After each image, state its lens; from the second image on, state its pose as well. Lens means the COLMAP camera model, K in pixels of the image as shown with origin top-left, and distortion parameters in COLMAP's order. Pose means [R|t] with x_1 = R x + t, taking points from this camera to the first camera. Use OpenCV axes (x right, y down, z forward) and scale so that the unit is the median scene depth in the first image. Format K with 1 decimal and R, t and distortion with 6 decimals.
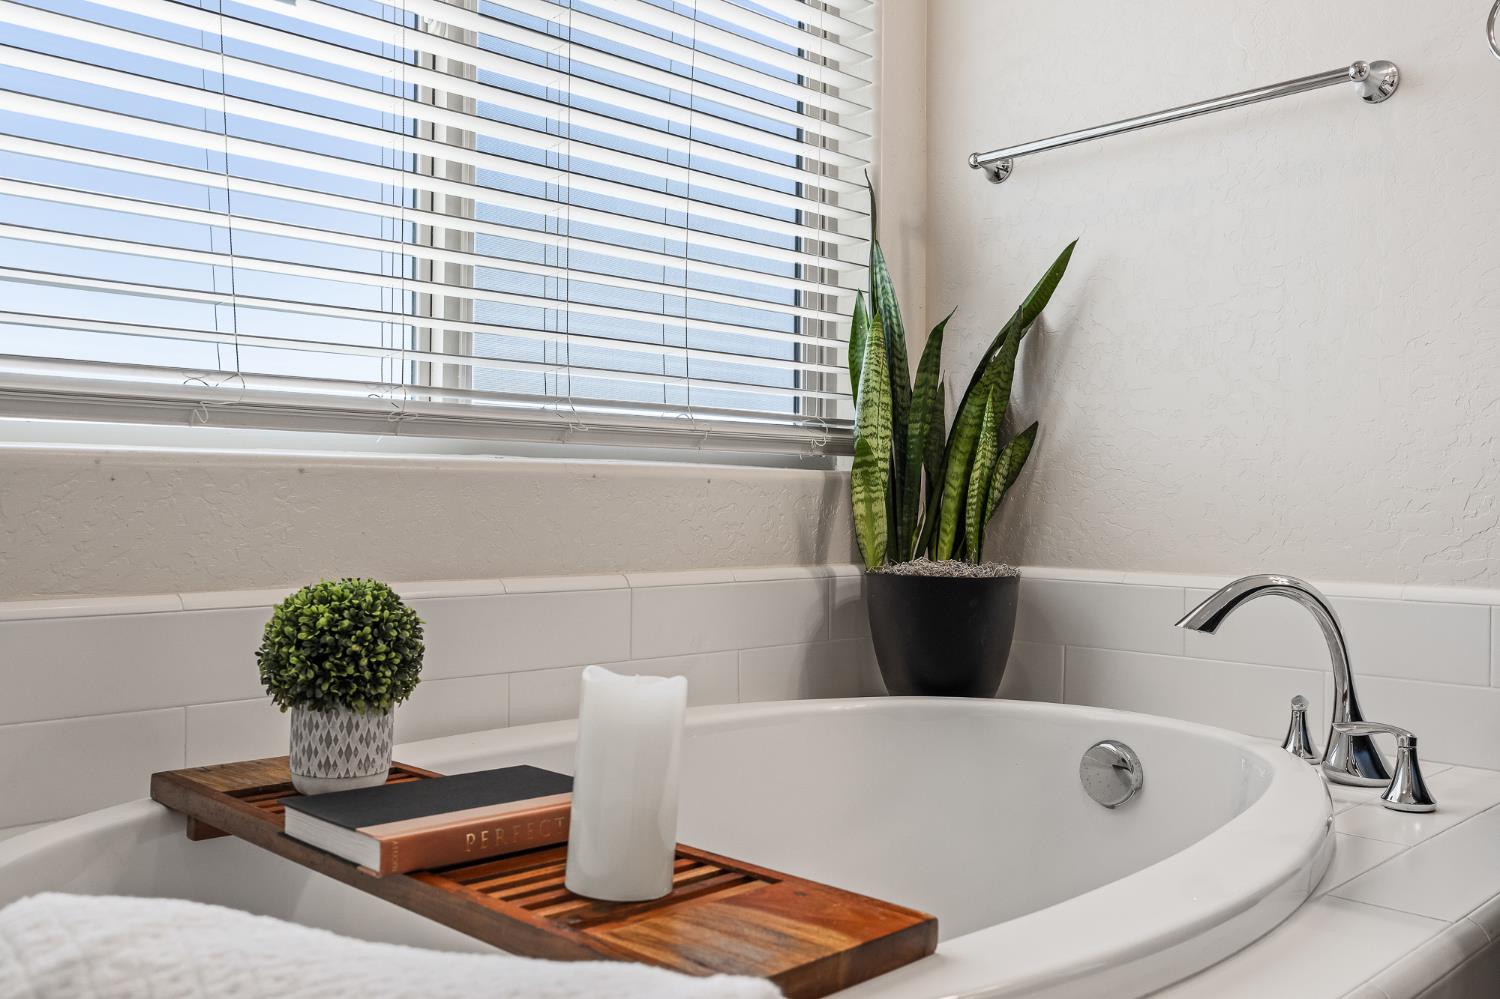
lens RADIAL K [[1288.4, 0, 764.9], [0, 1288.4, 496.2], [0, 0, 1]] dist [0.034802, -0.008697]
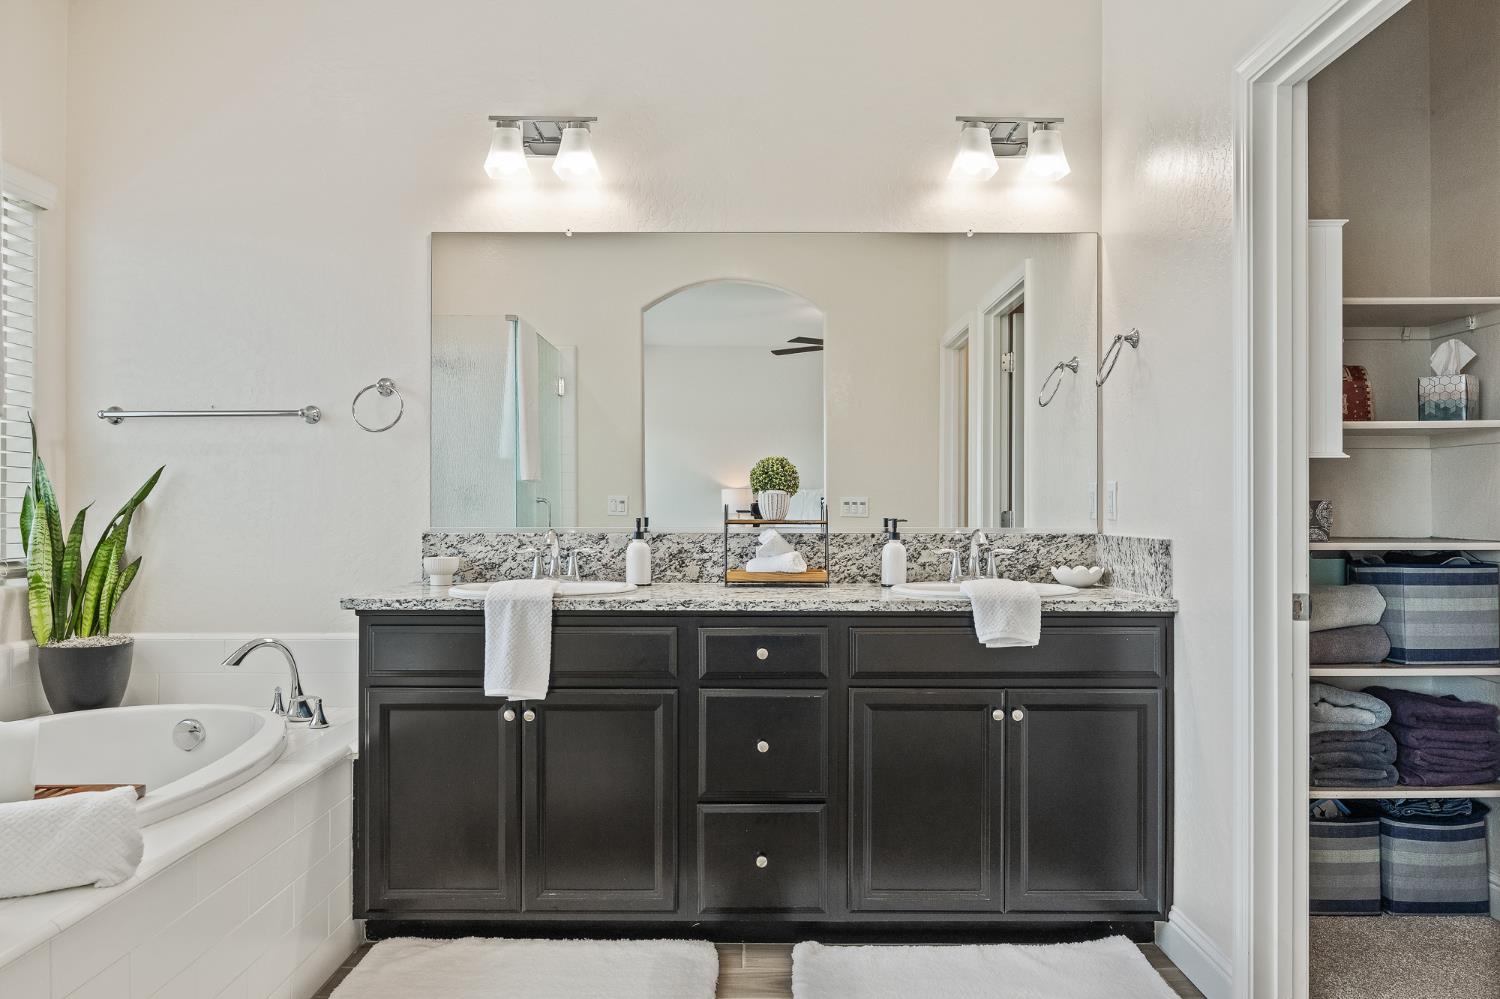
lens RADIAL K [[1054.6, 0, 753.4], [0, 1054.6, 498.9], [0, 0, 1]] dist [-0.005991, 0.004080]
pose [[0.707084, -0.006735, 0.707098, -0.249776], [0.005312, 0.999977, 0.004213, -0.146697], [-0.707110, 0.000777, 0.707103, -0.736231]]
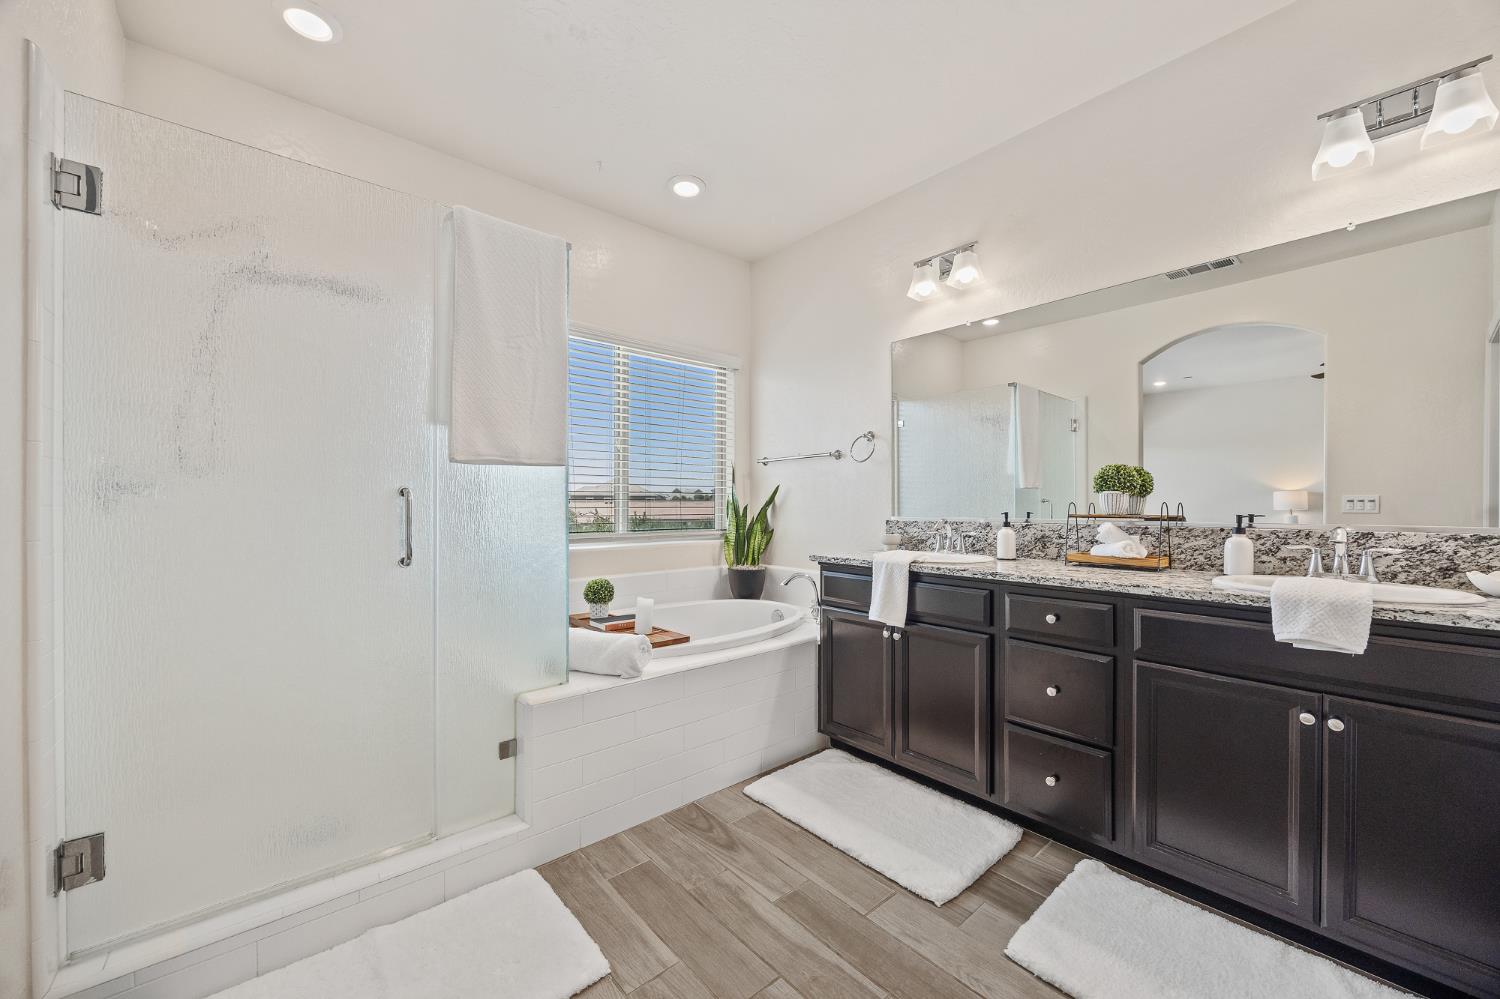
lens RADIAL K [[576.2, 0, 747.8], [0, 576.2, 506.2], [0, 0, 1]] dist [-0.000566, -0.000521]
pose [[0.997730, -0.012098, -0.066243, 0.255915], [0.012466, 0.999909, 0.005150, -0.138579], [0.066175, -0.005964, 0.997790, -0.759614]]
